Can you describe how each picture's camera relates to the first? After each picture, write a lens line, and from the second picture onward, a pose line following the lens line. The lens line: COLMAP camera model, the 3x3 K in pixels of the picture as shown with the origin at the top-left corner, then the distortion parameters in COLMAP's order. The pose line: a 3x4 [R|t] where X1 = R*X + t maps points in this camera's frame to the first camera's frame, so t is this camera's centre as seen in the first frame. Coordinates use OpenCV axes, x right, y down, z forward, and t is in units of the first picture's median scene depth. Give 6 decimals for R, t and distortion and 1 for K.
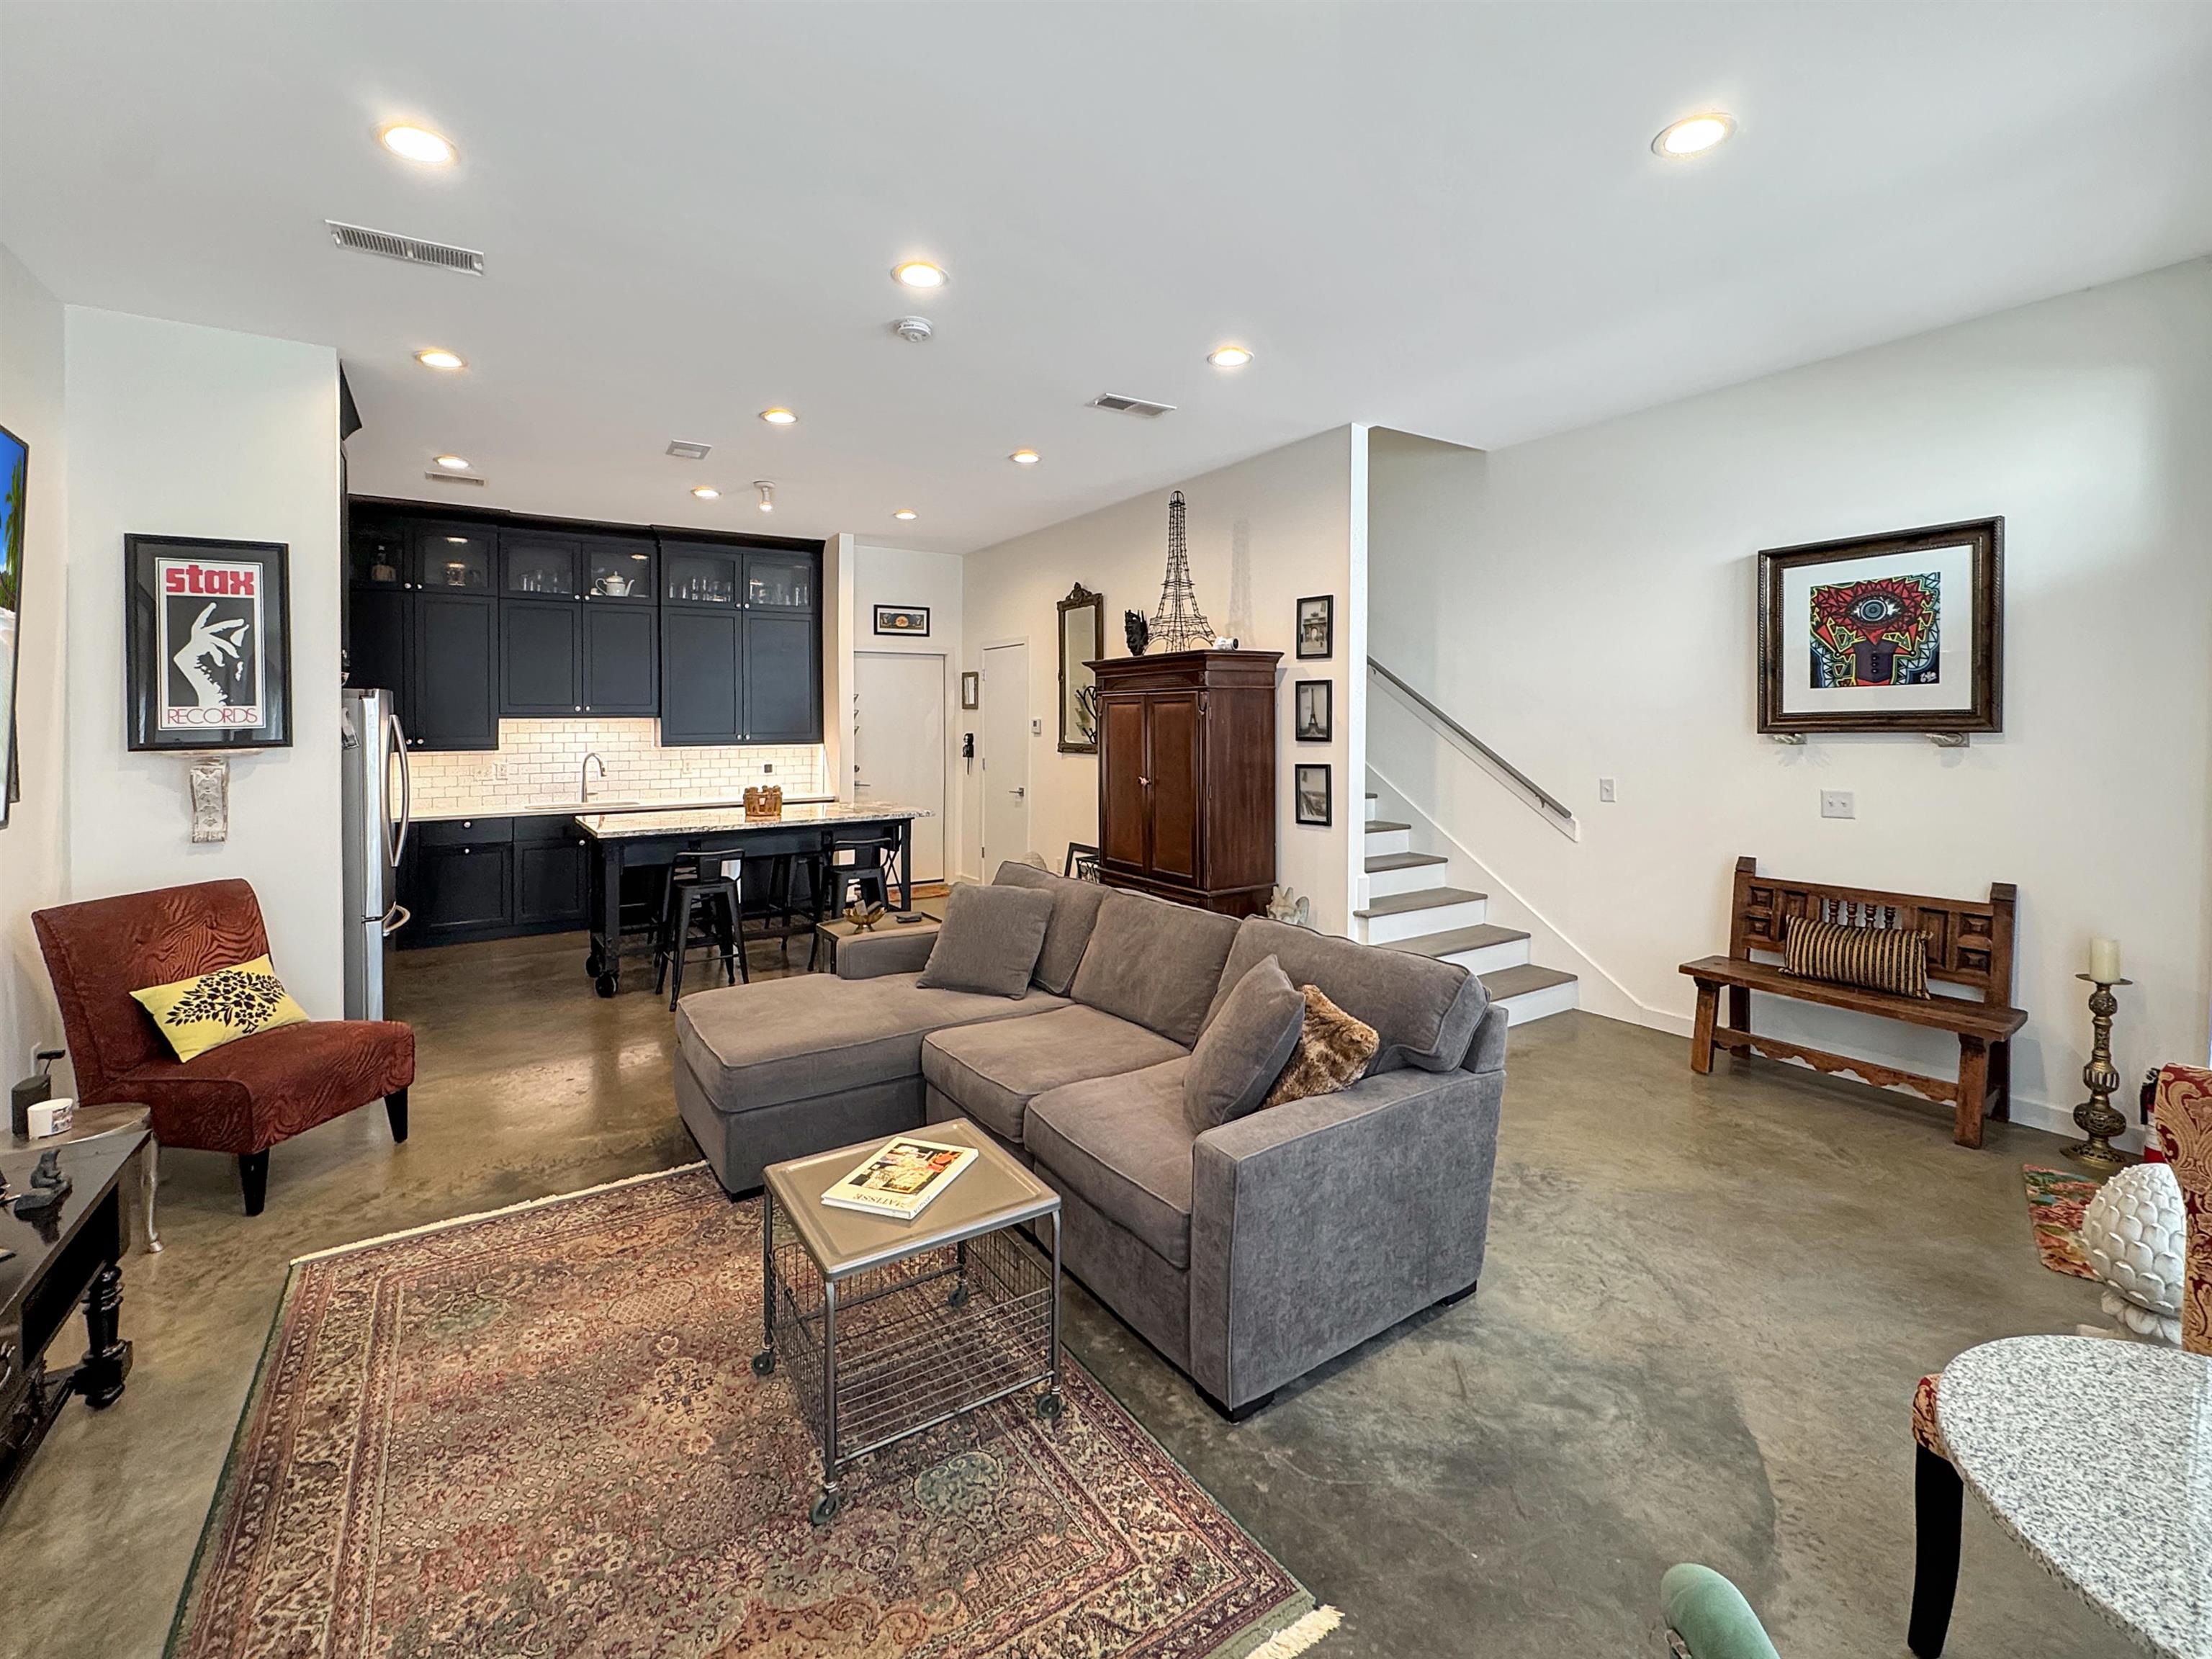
lens RADIAL K [[953.4, 0, 1110.7], [0, 953.4, 735.2], [0, 0, 1]] dist [0.000654, -0.000081]
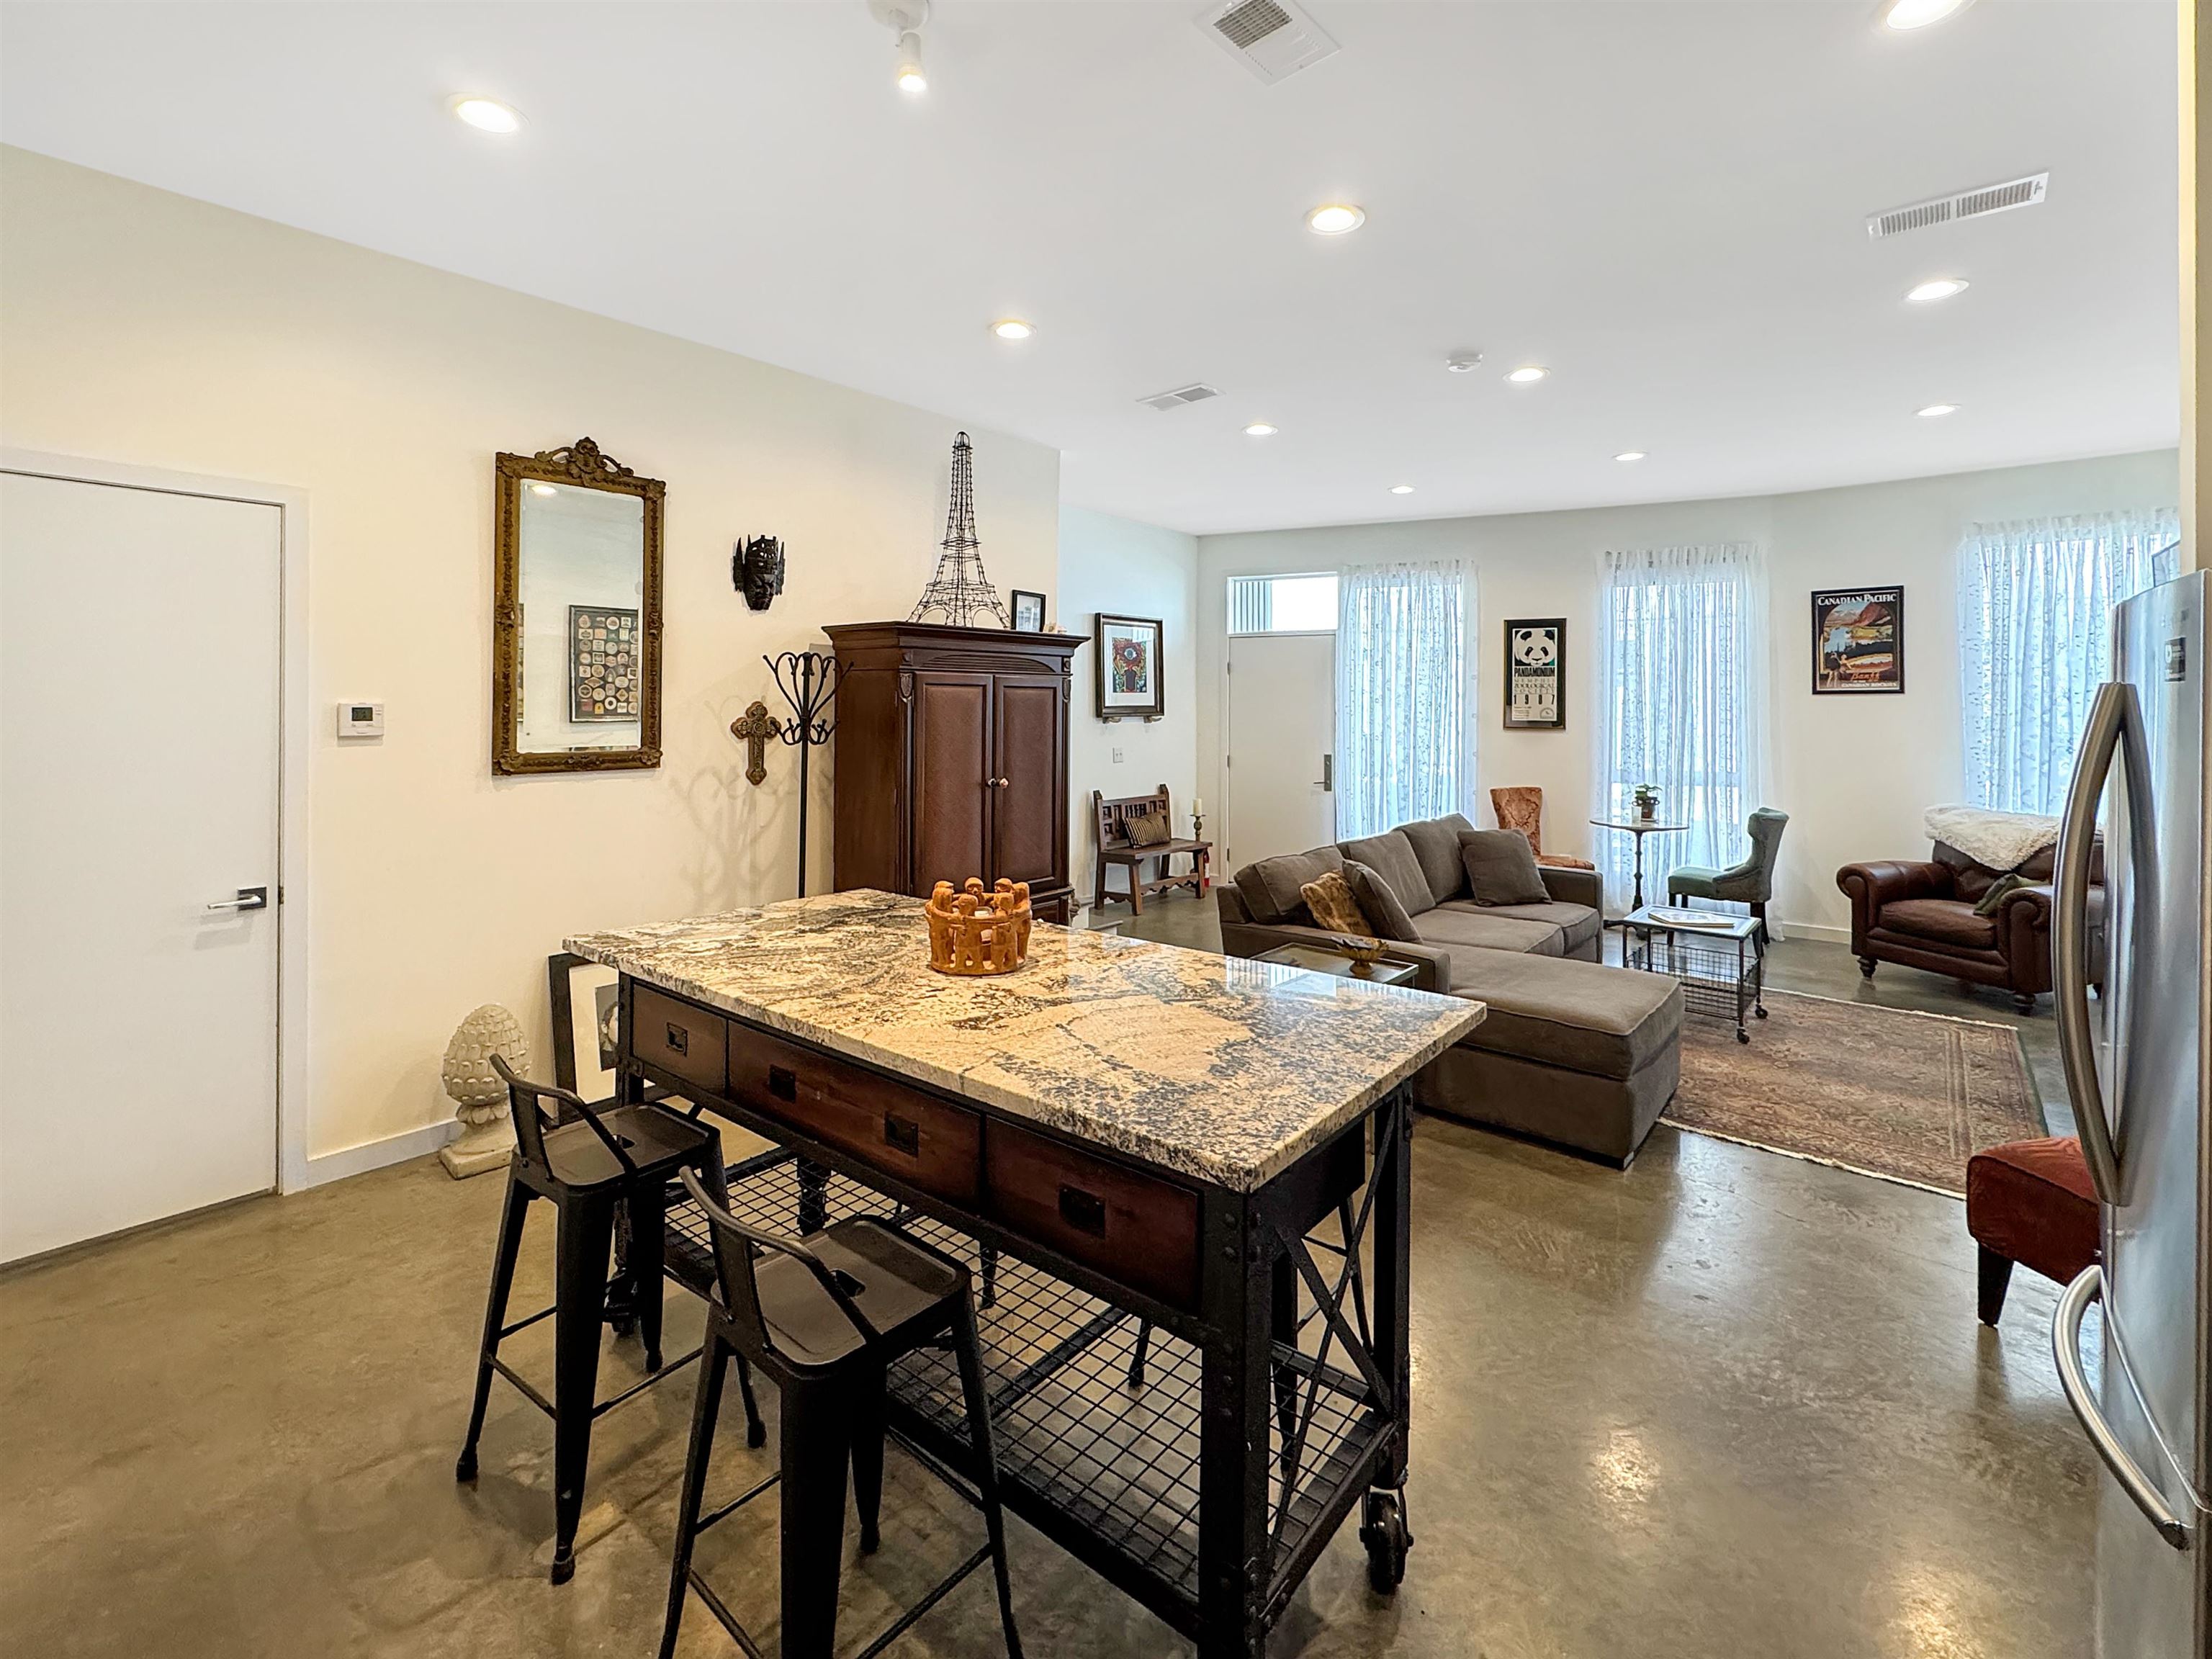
lens RADIAL K [[979.8, 0, 1089.7], [0, 979.8, 699.4], [0, 0, 1]] dist [-0.003400, -0.000392]
pose [[-0.260117, 0.011709, 0.965506, -1.126462], [0.011449, 0.999894, -0.009042, -0.020866], [-0.965509, 0.008702, -0.260223, 1.613812]]
